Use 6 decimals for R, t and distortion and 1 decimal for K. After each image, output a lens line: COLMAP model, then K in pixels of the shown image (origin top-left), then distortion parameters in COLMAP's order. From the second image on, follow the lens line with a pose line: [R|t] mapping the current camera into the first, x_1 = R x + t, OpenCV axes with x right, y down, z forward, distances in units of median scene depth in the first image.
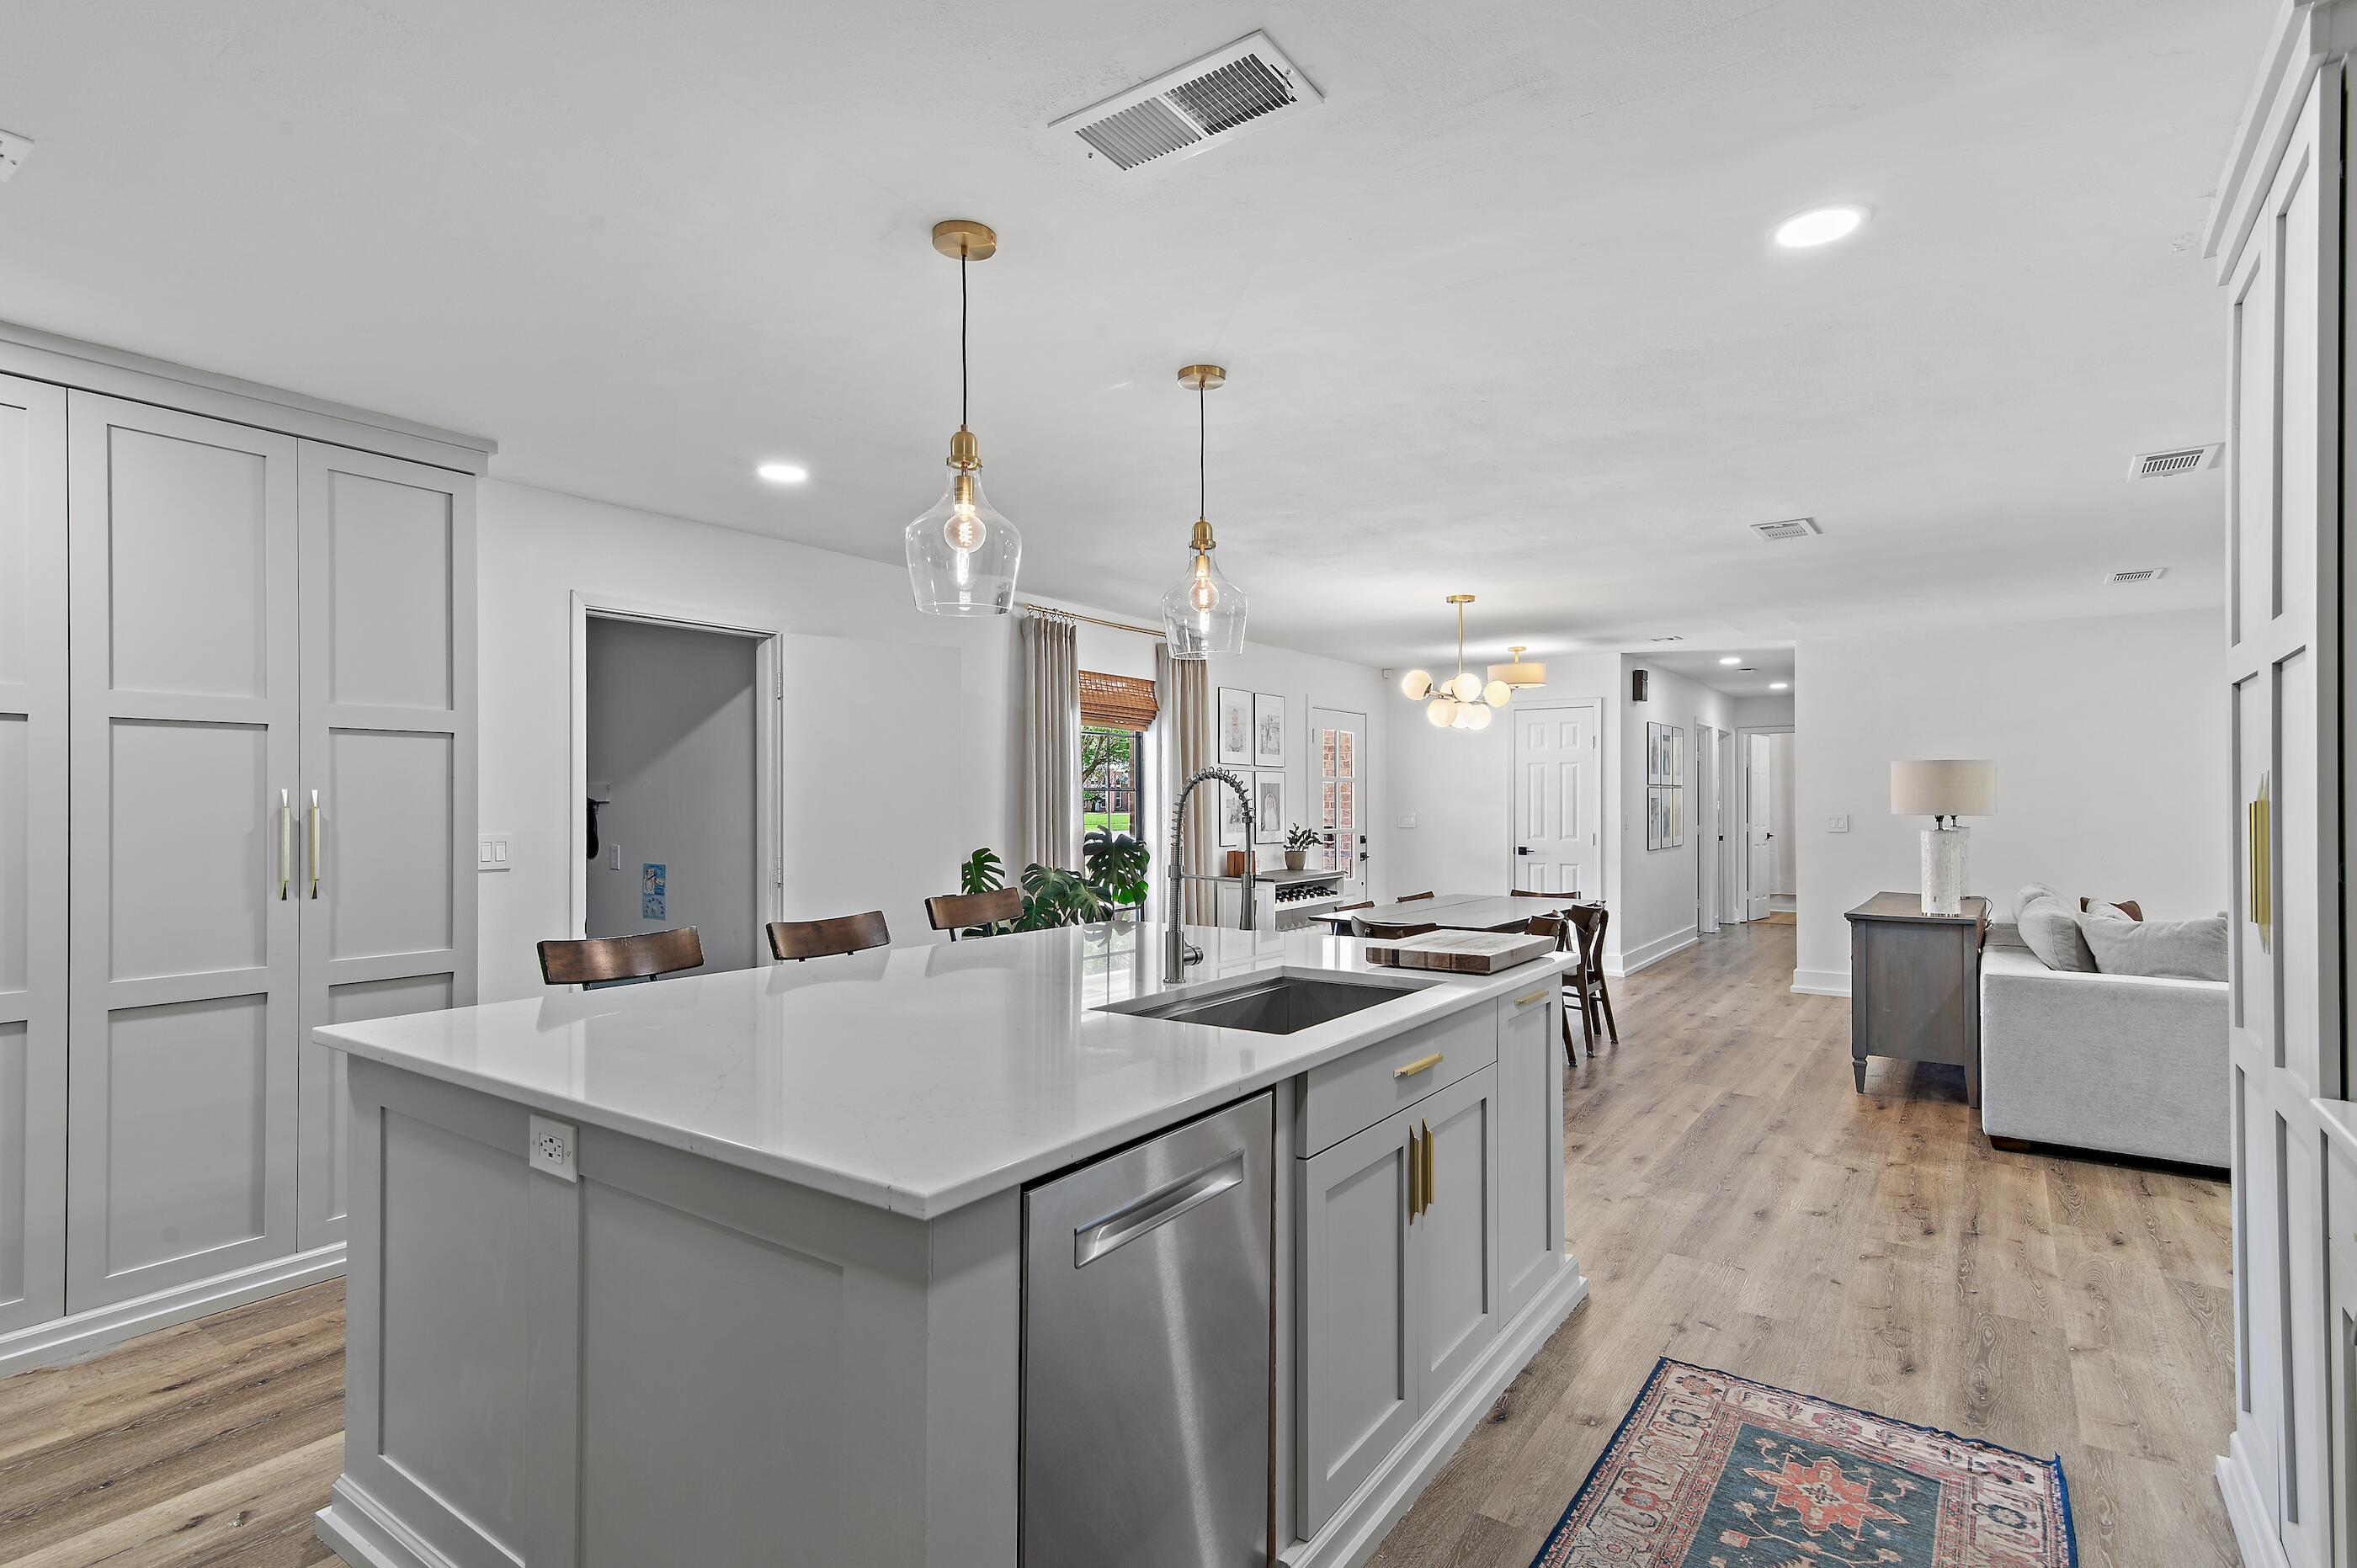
lens RADIAL K [[1154.8, 0, 1169.4], [0, 1154.8, 791.4], [0, 0, 1]] dist [0.022513, 0.000322]
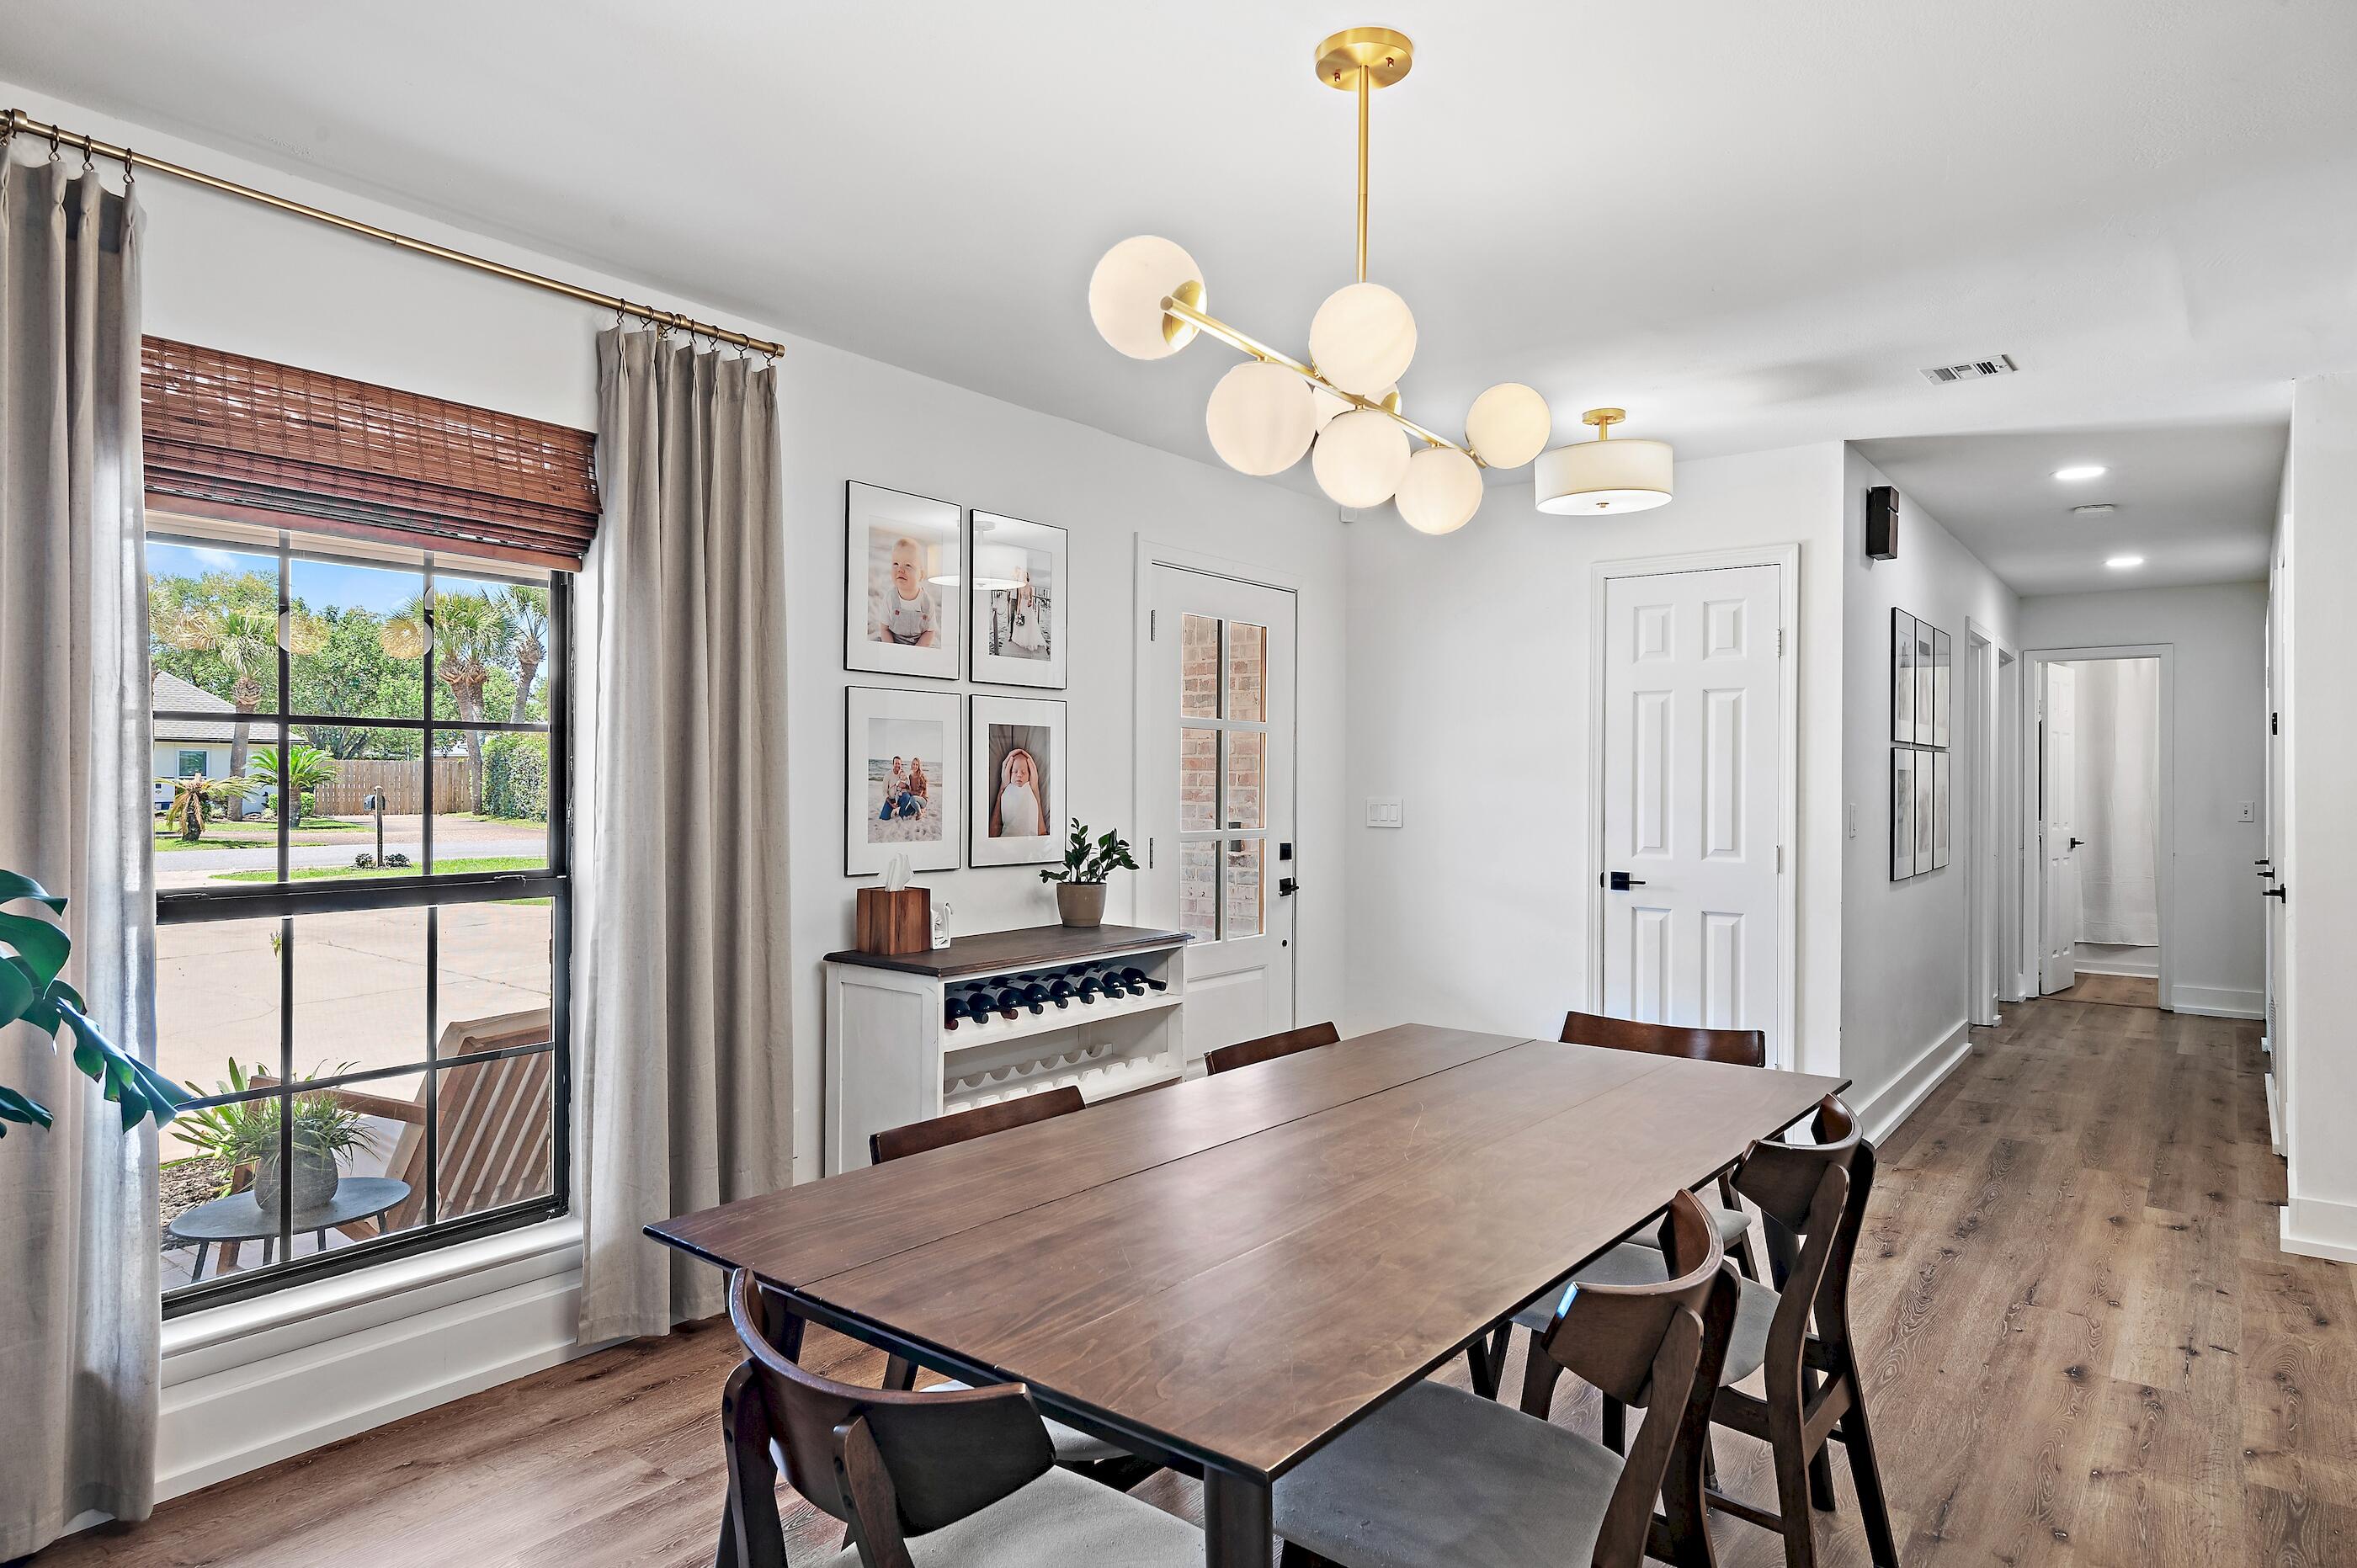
lens RADIAL K [[1349.9, 0, 1169.7], [0, 1349.9, 777.0], [0, 0, 1]] dist [0.003146, -0.000278]
pose [[0.998869, 0.008320, -0.046822, 0.219822], [-0.007999, 0.999943, 0.007038, 0.010870], [0.046878, -0.006655, 0.998878, 0.662092]]
